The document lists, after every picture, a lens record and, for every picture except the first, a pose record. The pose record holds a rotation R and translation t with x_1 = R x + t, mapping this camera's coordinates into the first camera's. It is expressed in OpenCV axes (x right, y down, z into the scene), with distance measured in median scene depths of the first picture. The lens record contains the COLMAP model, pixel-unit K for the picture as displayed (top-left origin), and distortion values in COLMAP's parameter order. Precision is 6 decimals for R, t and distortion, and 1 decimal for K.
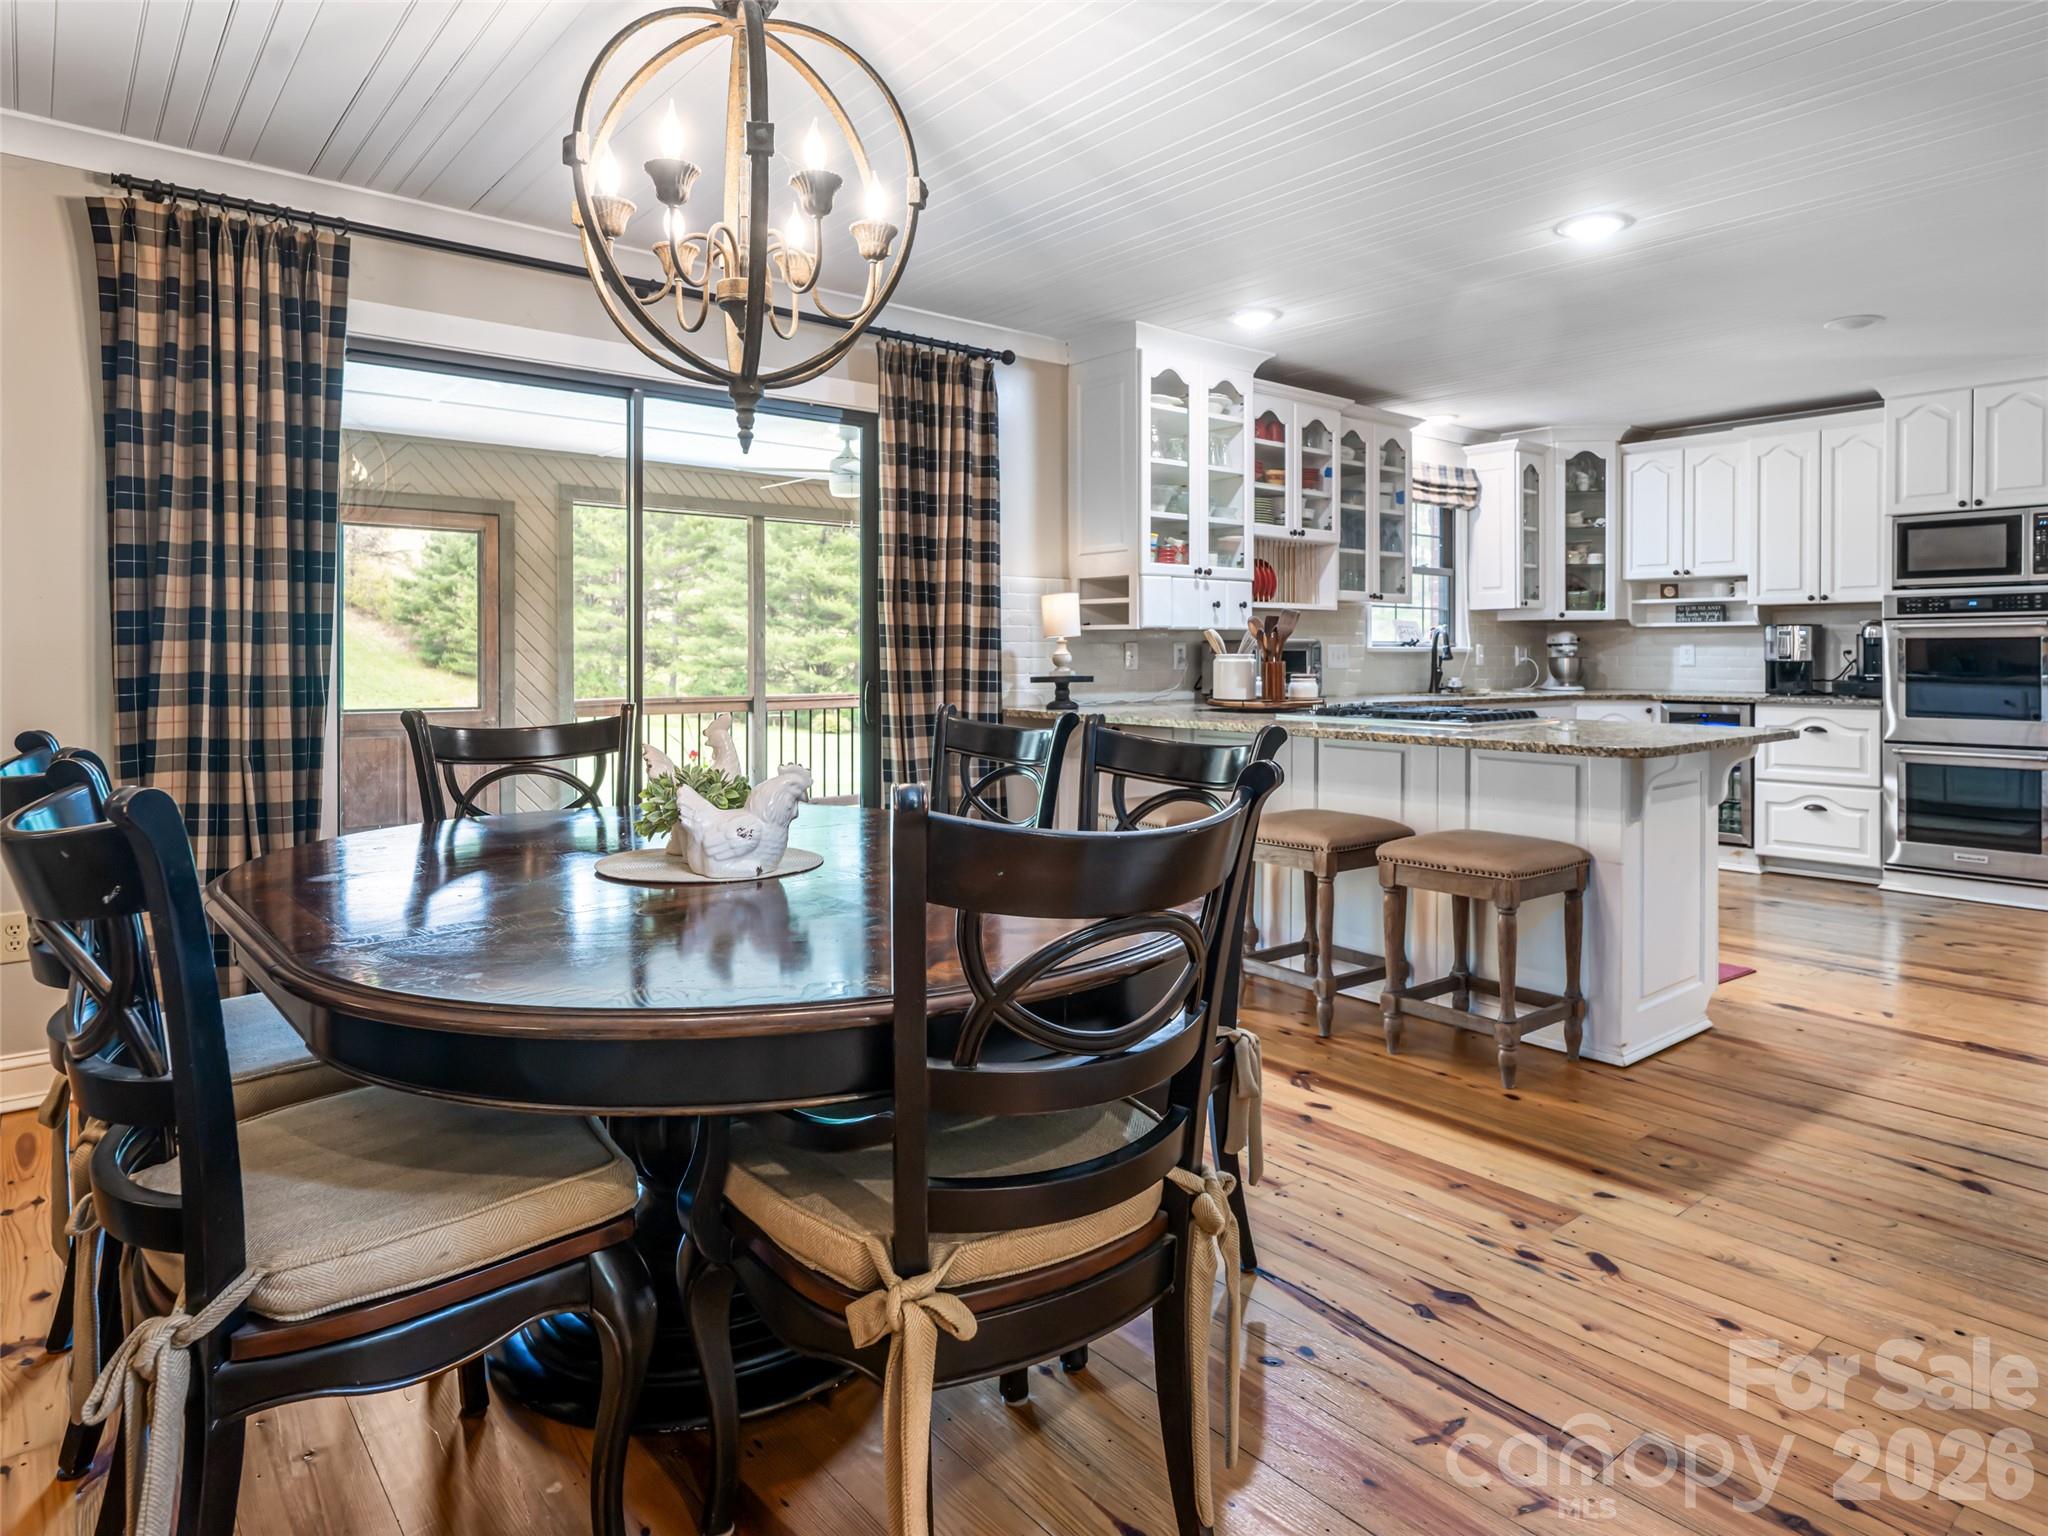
lens RADIAL K [[1192.6, 0, 1024.0], [0, 1192.6, 688.4], [0, 0, 1]] dist [-0.005227, -0.001181]
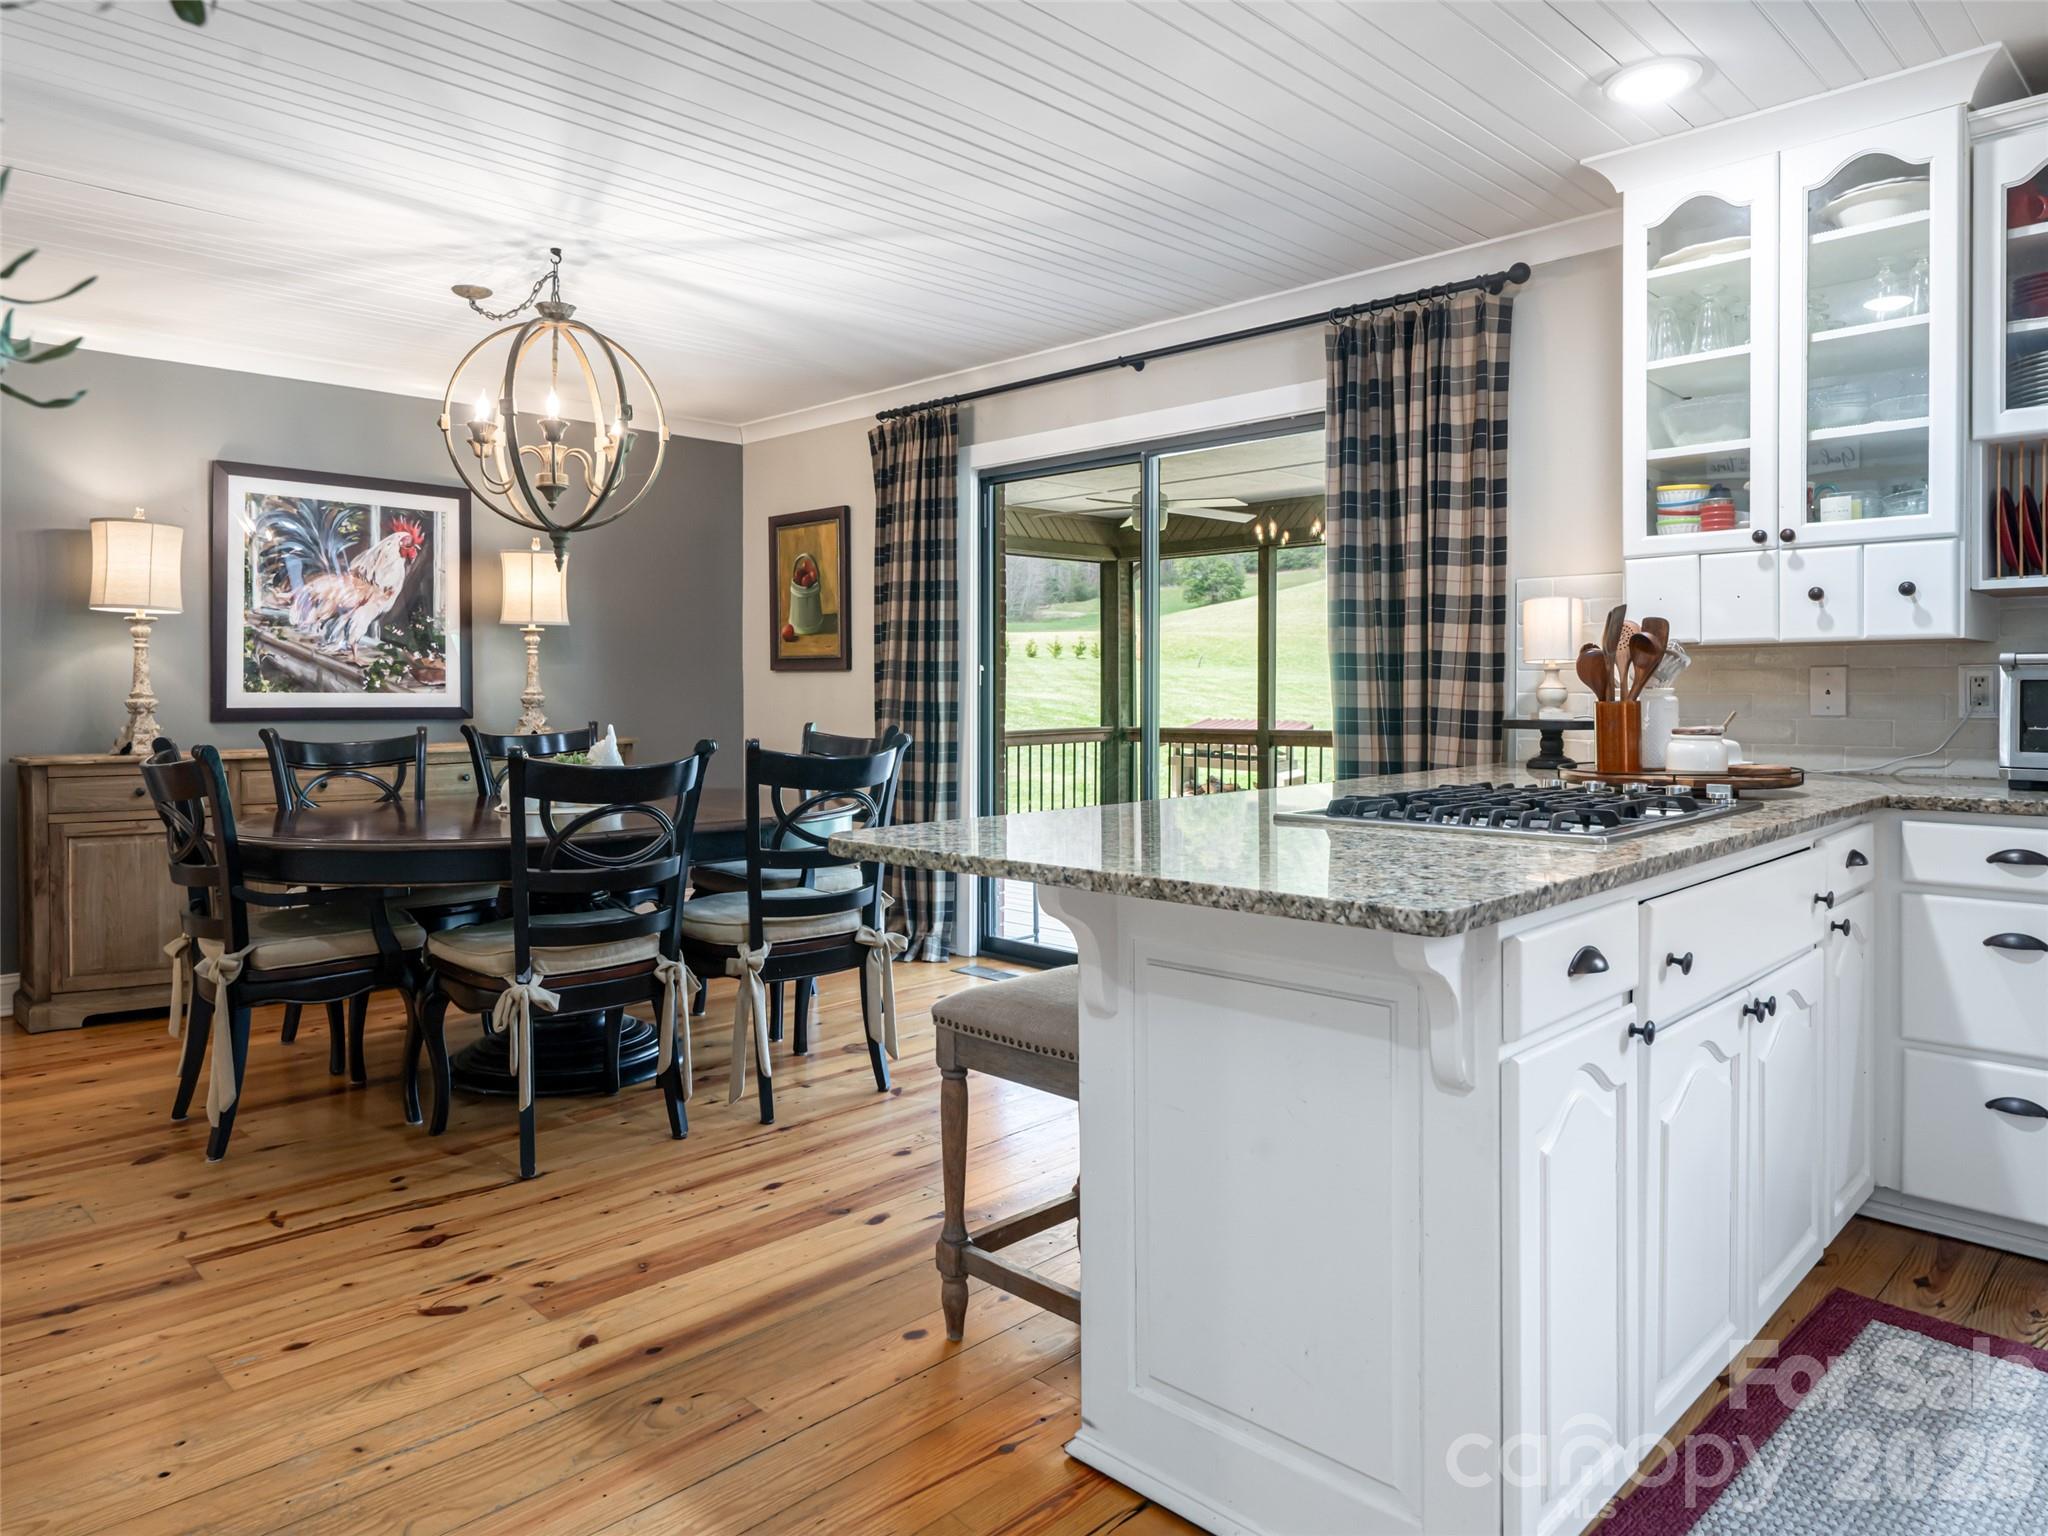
lens RADIAL K [[1306.7, 0, 991.0], [0, 1306.7, 713.7], [0, 0, 1]] dist [-0.002367, 0.000441]
pose [[0.112367, 0.017037, -0.993521, 0.715883], [-0.030838, 0.999431, 0.013651, -0.014467], [0.993188, 0.029105, 0.112829, 0.590439]]
